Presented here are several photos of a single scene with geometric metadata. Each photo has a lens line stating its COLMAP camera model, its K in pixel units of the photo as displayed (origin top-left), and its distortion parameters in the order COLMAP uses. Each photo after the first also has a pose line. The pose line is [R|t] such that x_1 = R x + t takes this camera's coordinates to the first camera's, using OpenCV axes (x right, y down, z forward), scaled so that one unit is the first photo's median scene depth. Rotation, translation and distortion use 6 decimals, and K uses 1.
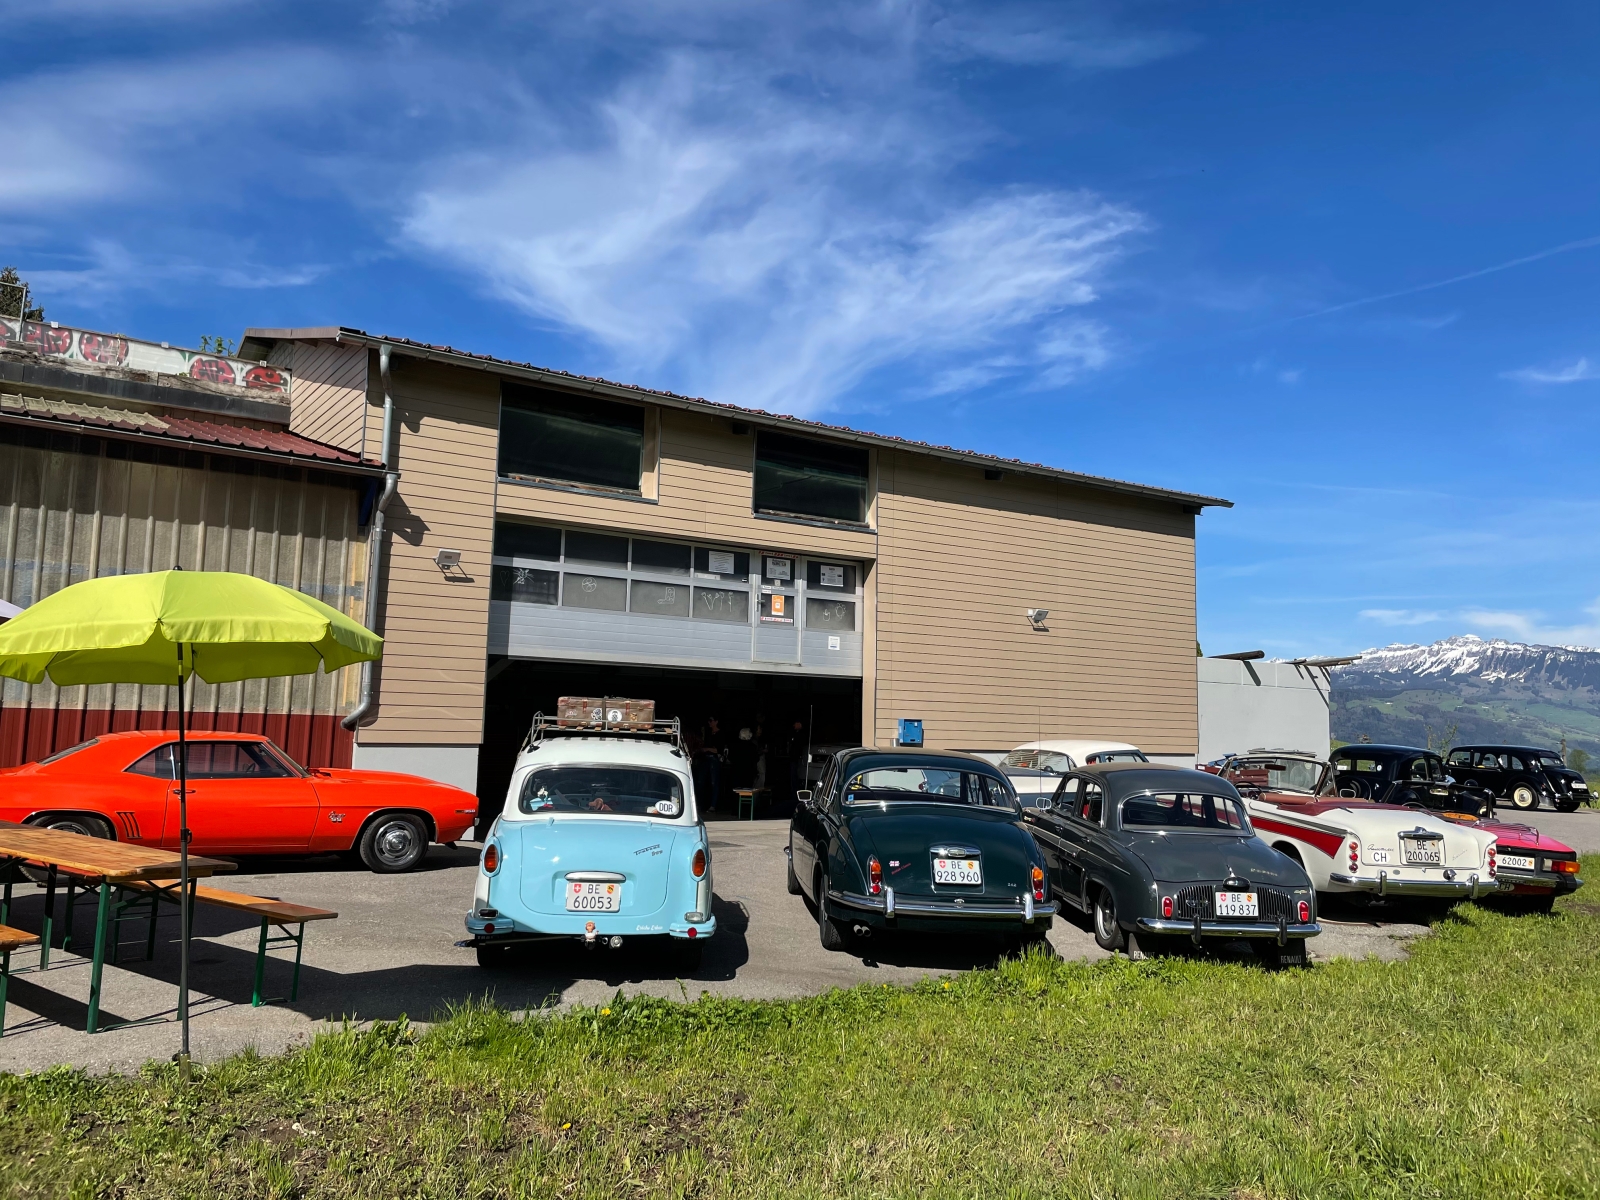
lens RADIAL K [[1221.0, 0, 800.0], [0, 1221.0, 600.0], [0, 0, 1]] dist [0.079486, -0.108866]
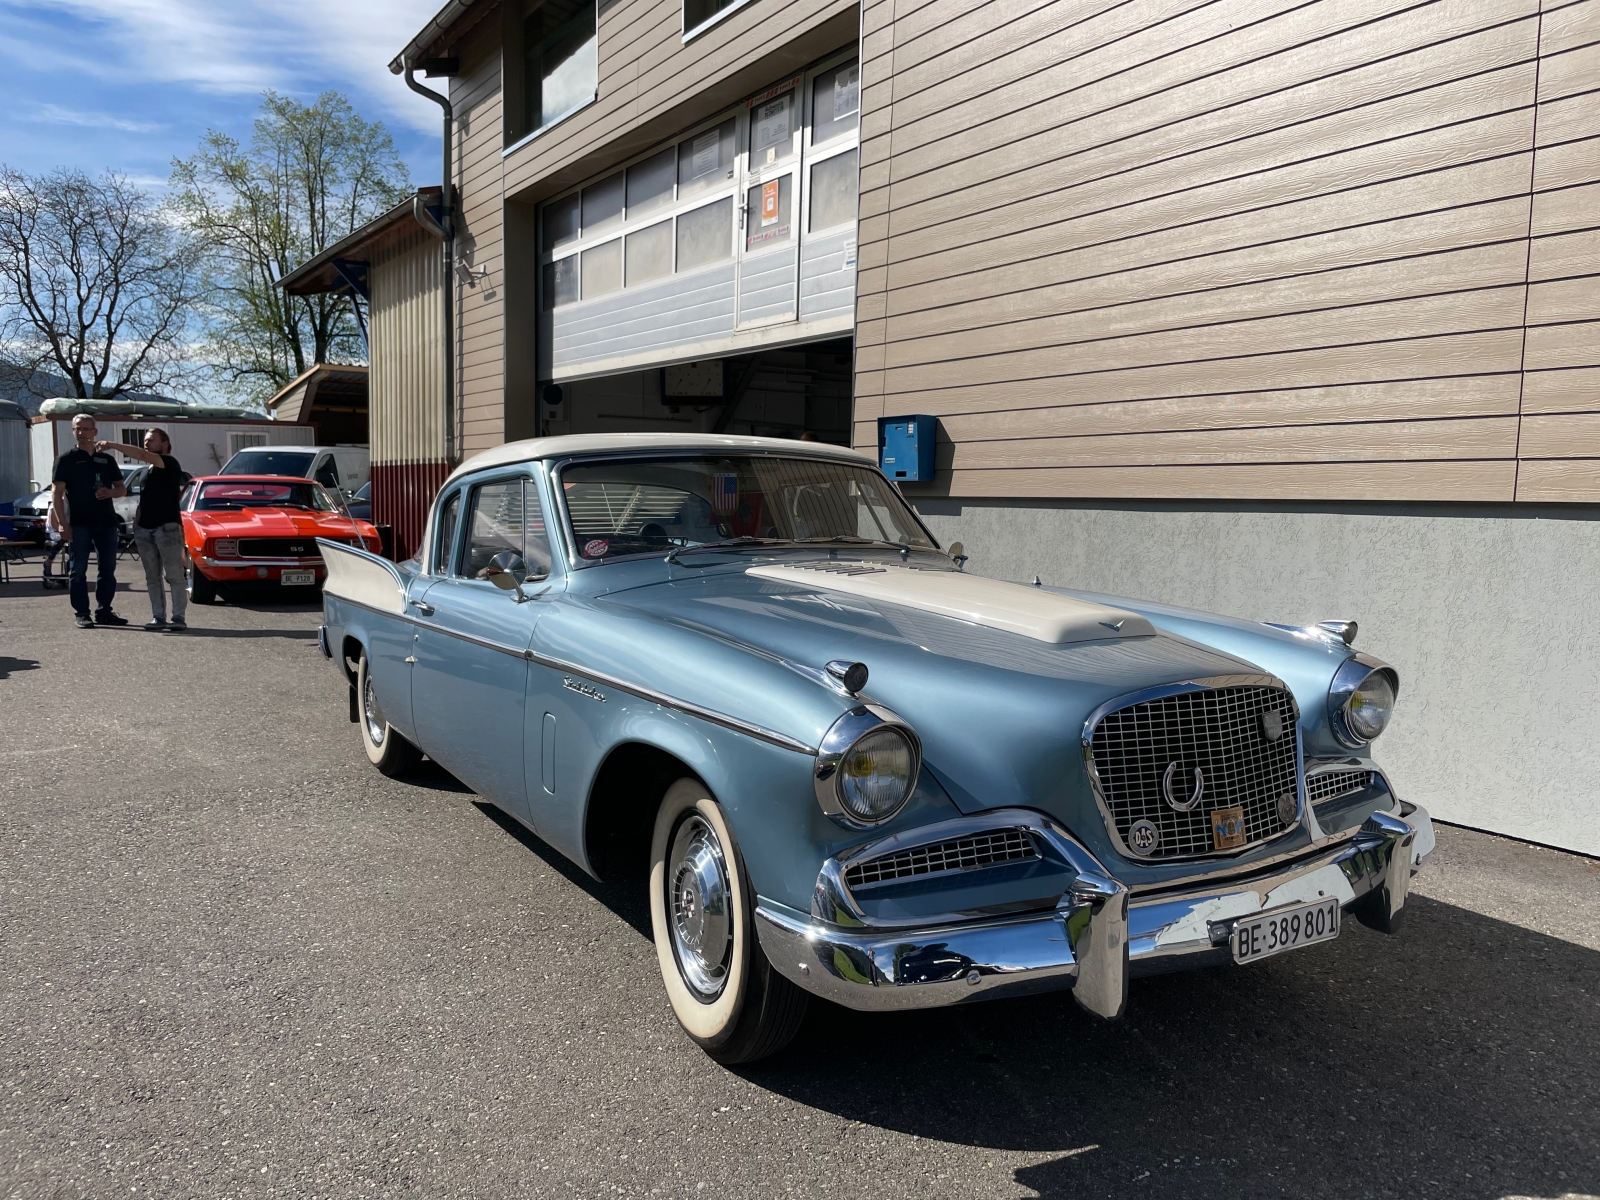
lens RADIAL K [[1221.0, 0, 800.0], [0, 1221.0, 600.0], [0, 0, 1]] dist [0.079486, -0.108866]
pose [[-0.017298, 0.072114, -0.997246, 0.474857], [0.112282, 0.991227, 0.069731, 0.127565], [0.993526, -0.110766, -0.025243, 1.005922]]
